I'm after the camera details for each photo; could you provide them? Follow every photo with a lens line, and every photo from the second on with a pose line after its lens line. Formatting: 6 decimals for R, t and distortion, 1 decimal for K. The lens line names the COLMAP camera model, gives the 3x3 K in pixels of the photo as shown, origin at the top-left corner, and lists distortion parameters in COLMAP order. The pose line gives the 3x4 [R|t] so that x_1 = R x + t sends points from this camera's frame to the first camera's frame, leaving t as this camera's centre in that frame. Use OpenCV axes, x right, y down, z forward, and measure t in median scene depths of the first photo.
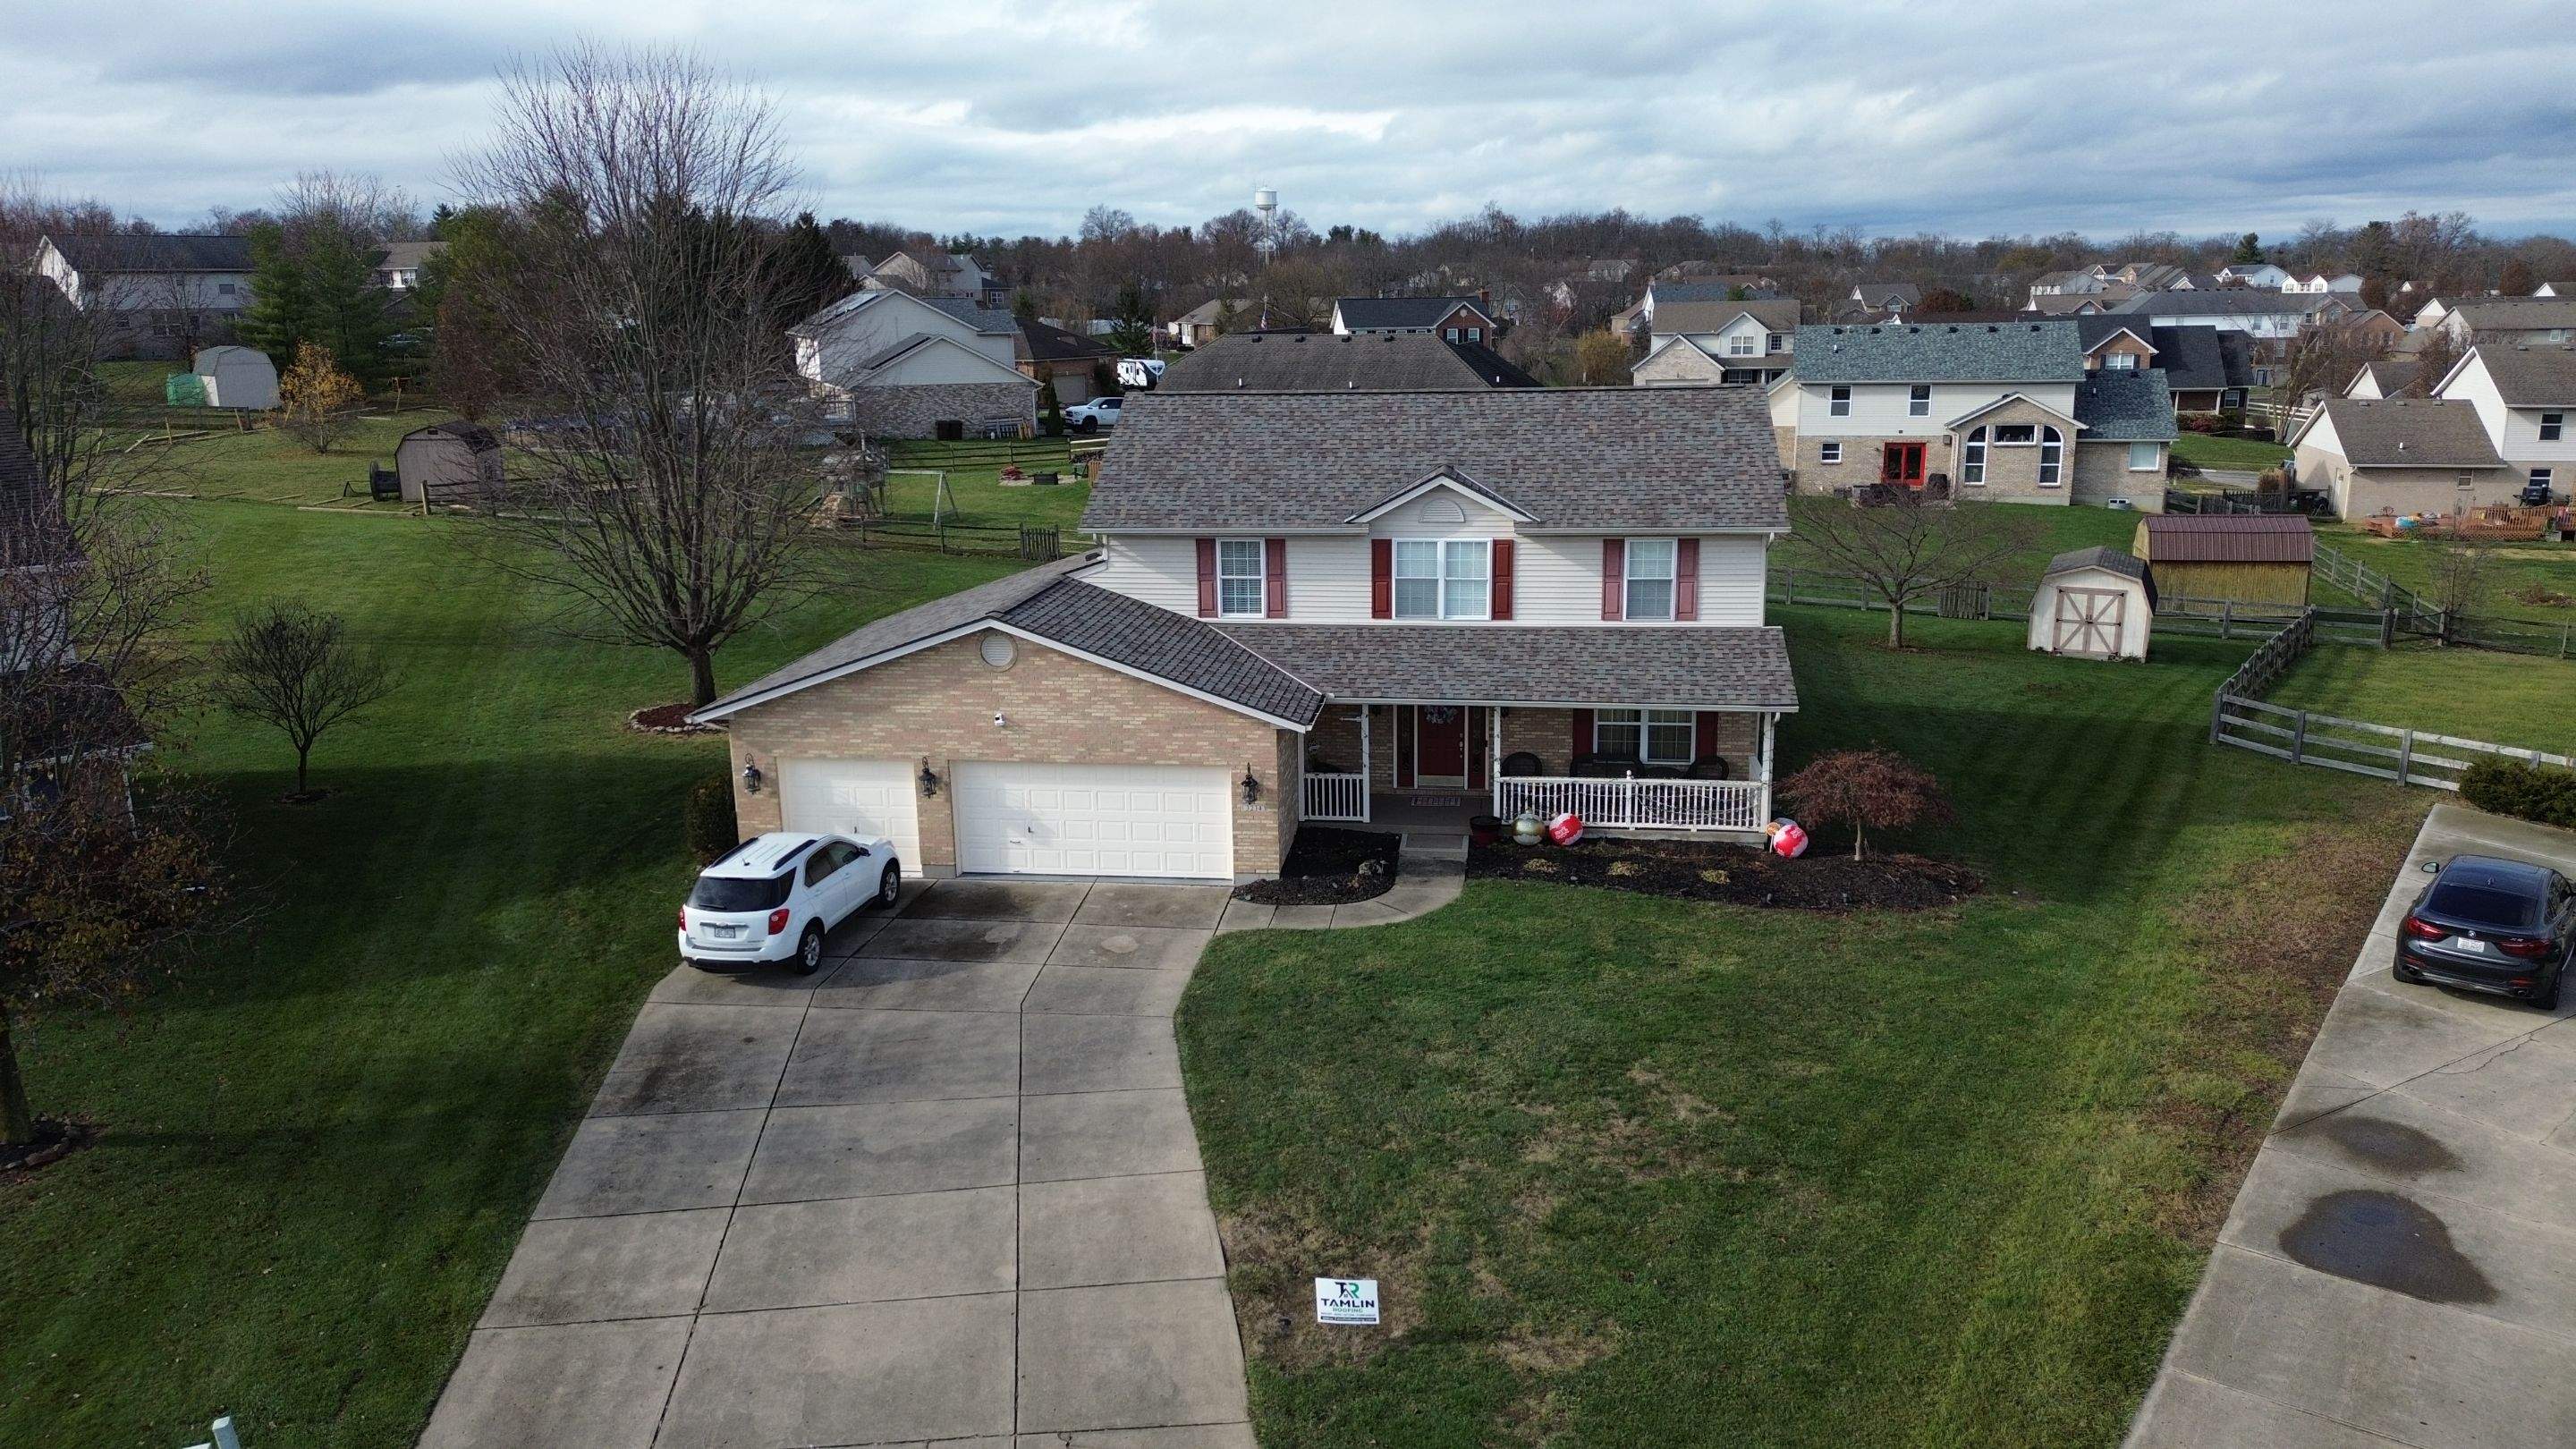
lens RADIAL K [[1802.1, 0, 1298.7], [0, 1802.1, 722.6], [0, 0, 1]] dist [0.112380, -0.133747]
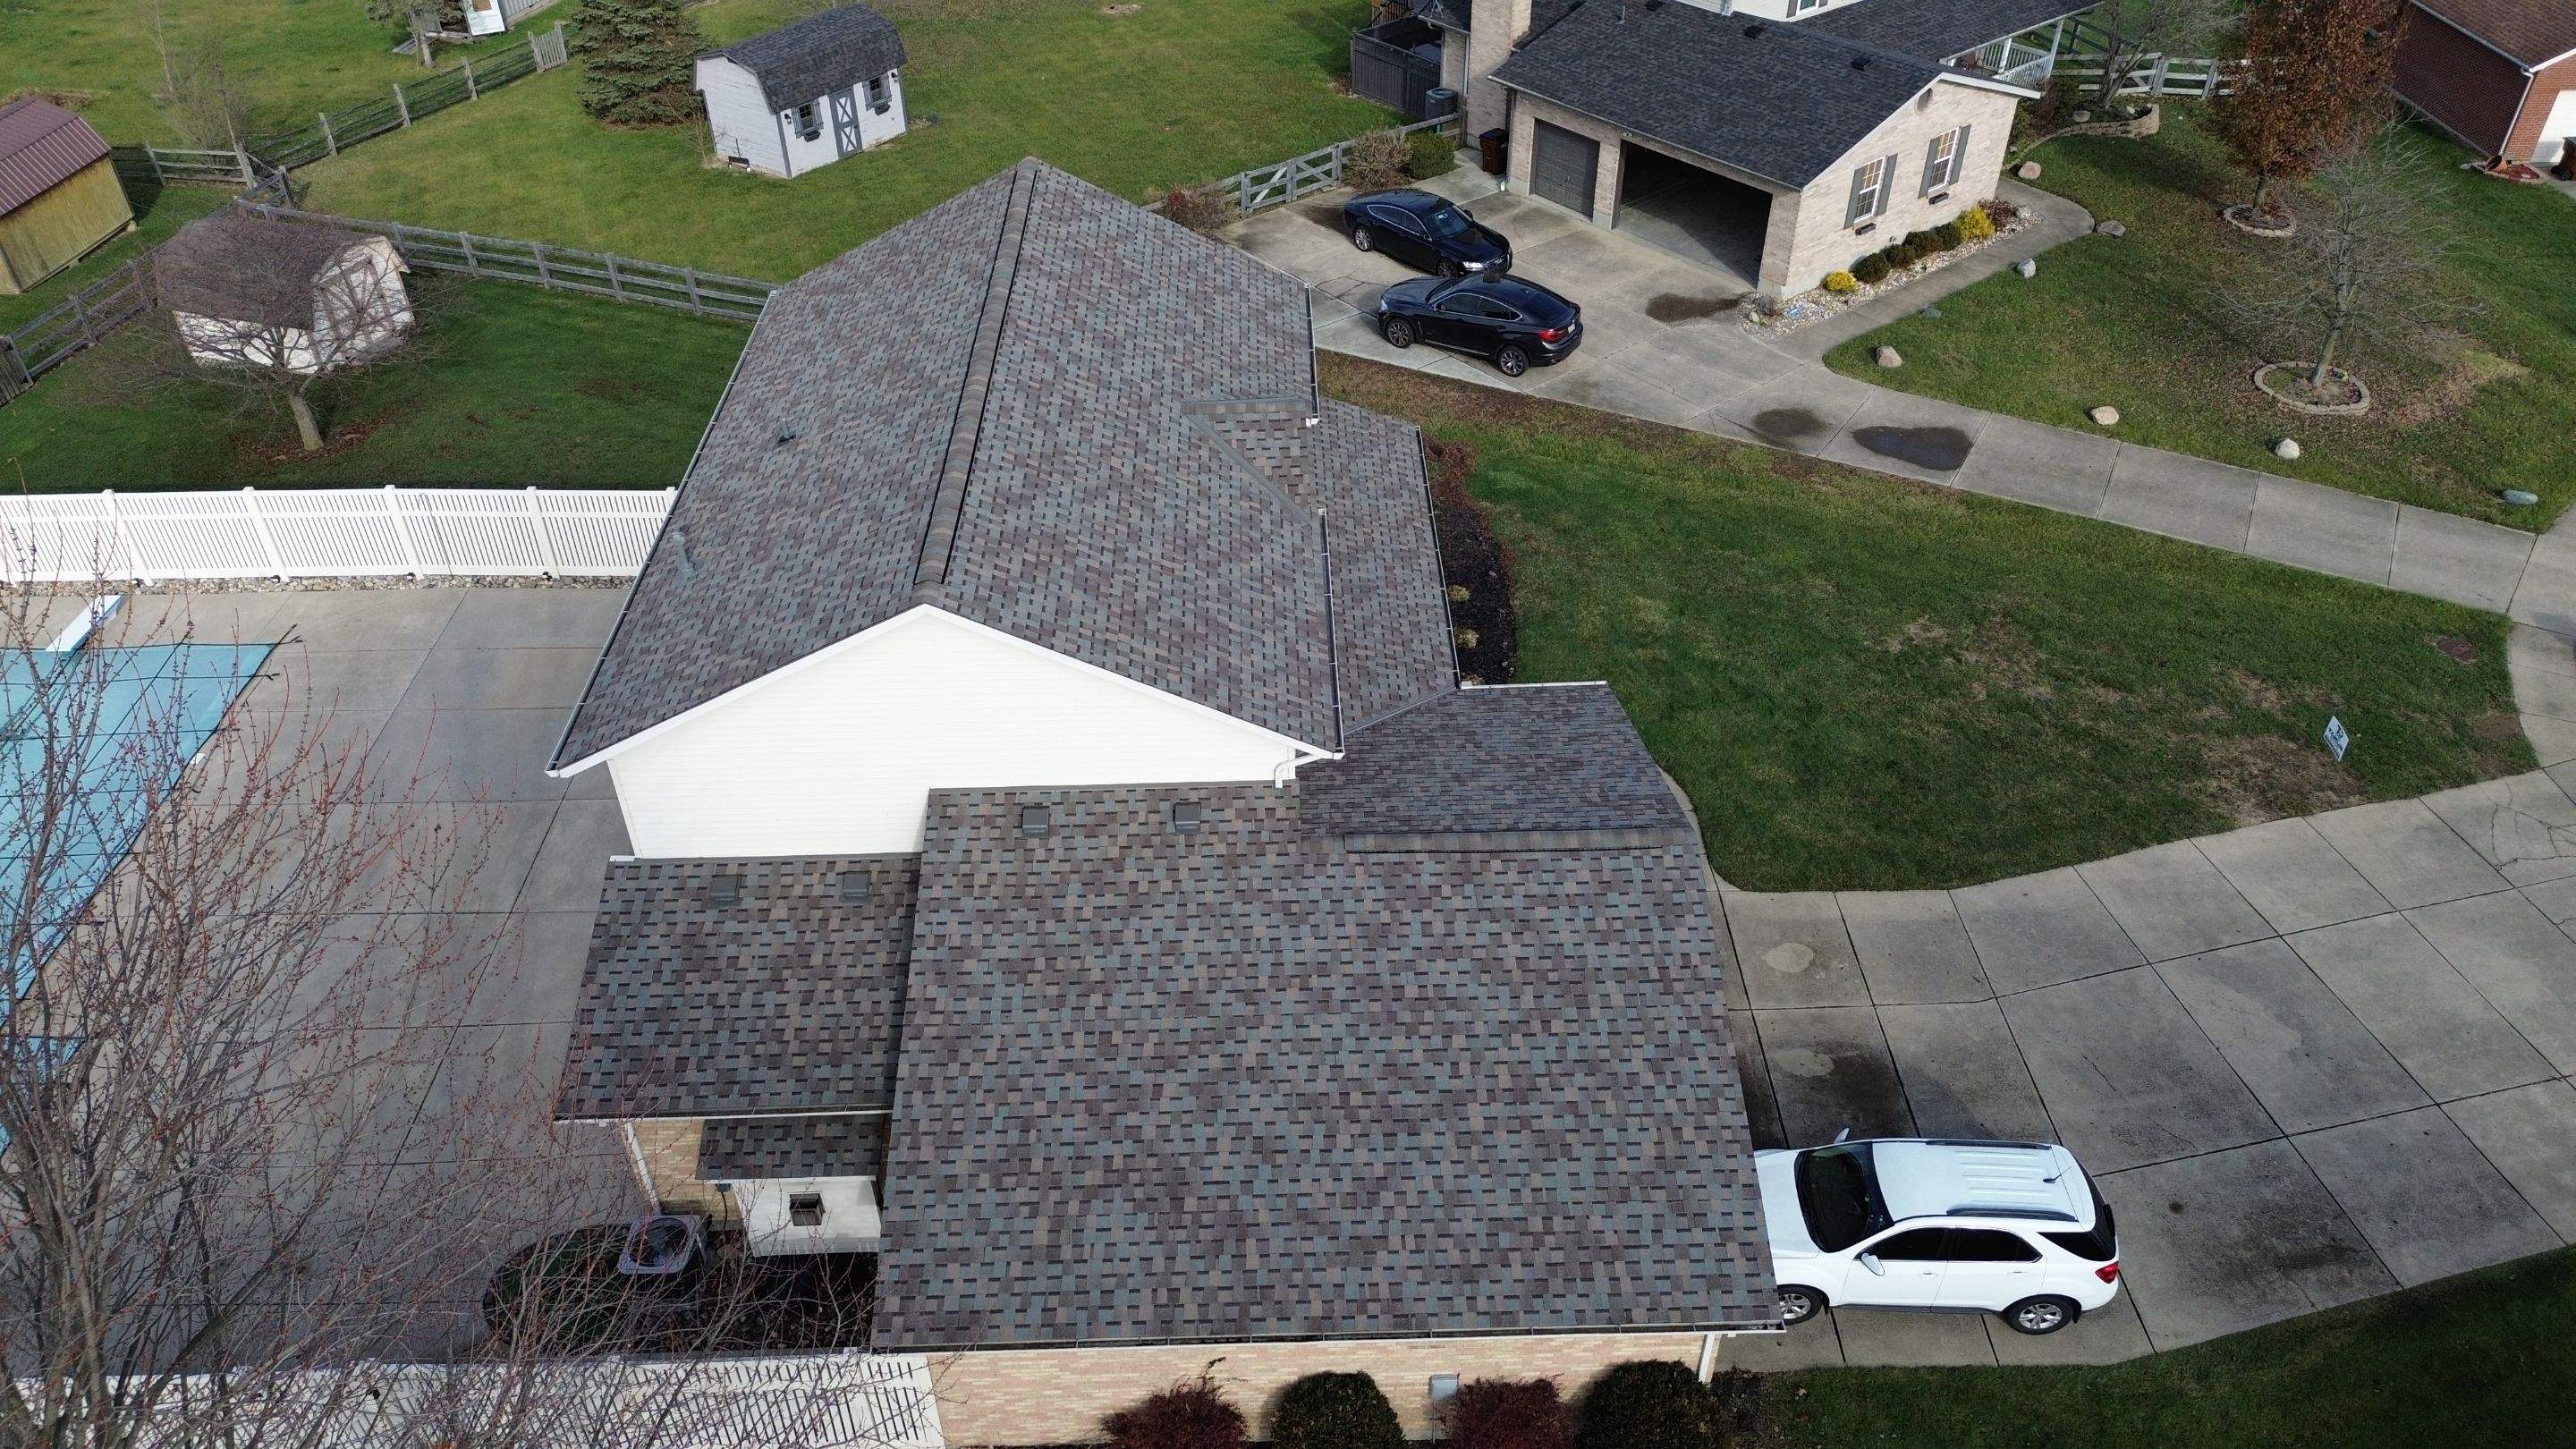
lens RADIAL K [[1802.1, 0, 1298.7], [0, 1802.1, 722.6], [0, 0, 1]] dist [0.112380, -0.133747]
pose [[-0.155066, -0.595227, 0.788453, -0.645120], [0.236895, 0.752417, 0.614613, -0.535102], [-0.959081, 0.282086, 0.024332, 1.056678]]
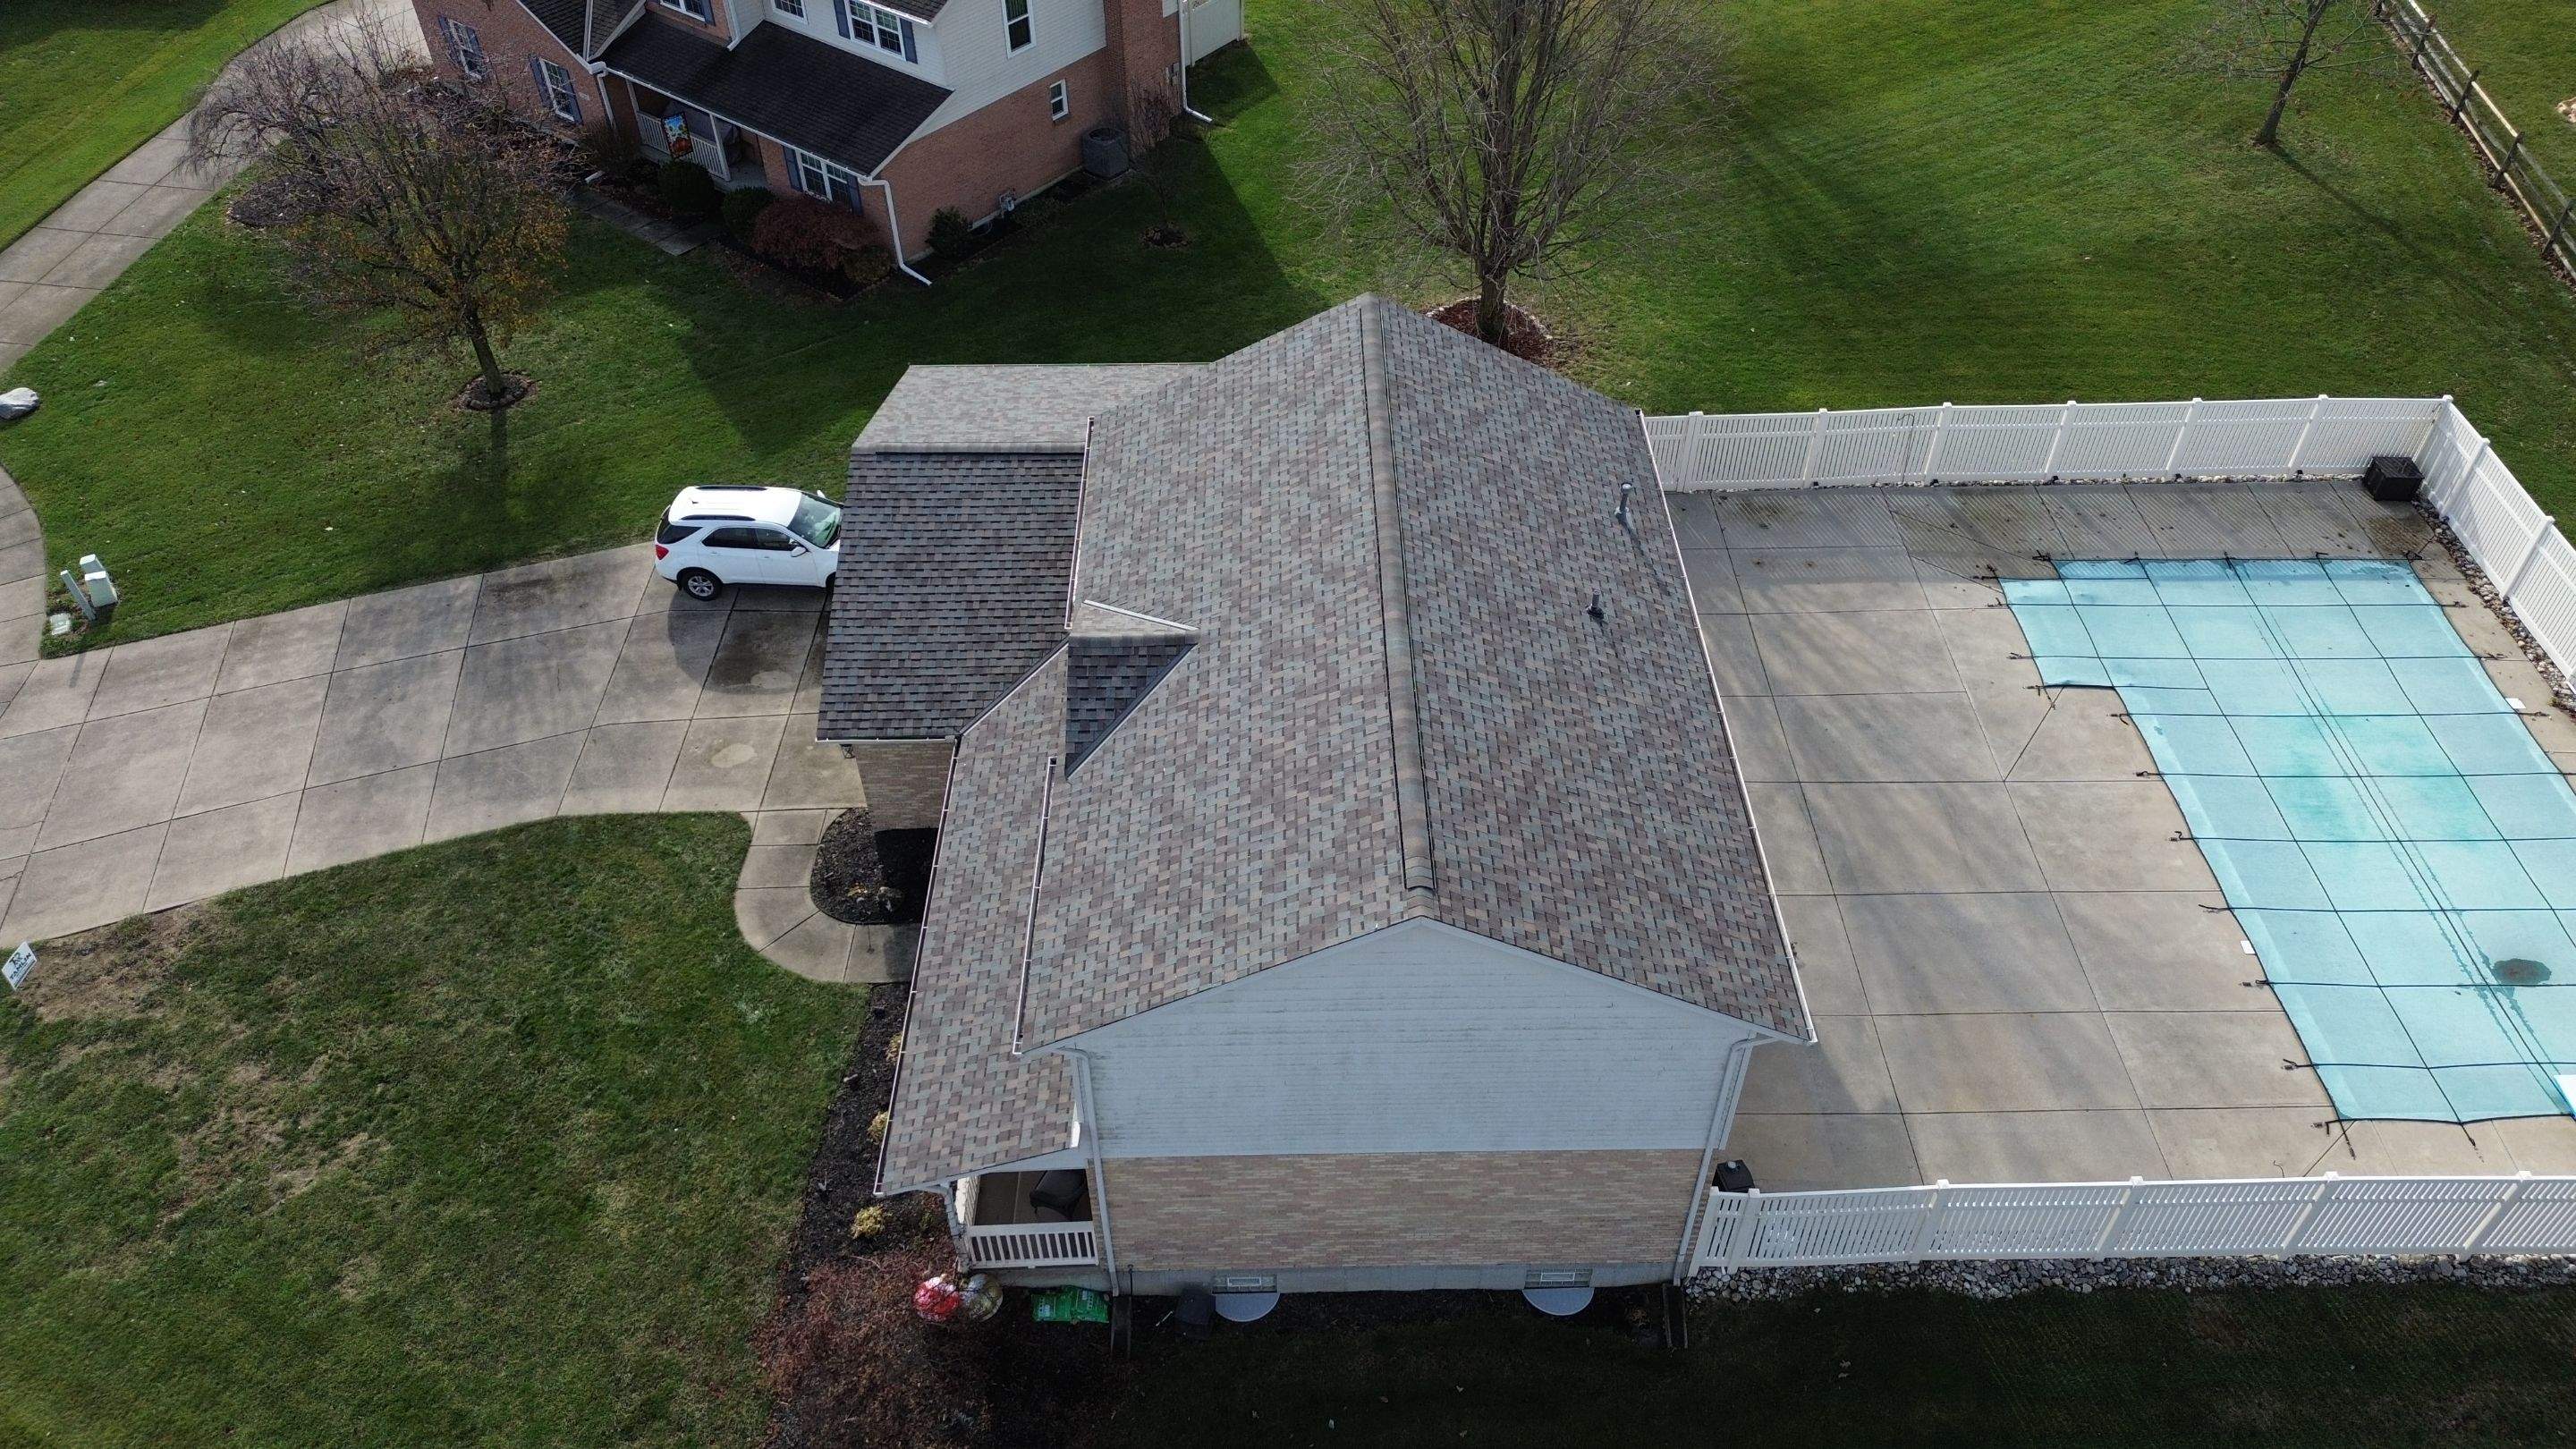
lens RADIAL K [[1802.1, 0, 1298.7], [0, 1802.1, 722.6], [0, 0, 1]] dist [0.112380, -0.133747]
pose [[0.145870, 0.689790, -0.709163, 0.667576], [-0.229719, 0.720854, 0.653910, -0.642736], [0.962263, 0.067523, 0.263609, 0.926804]]
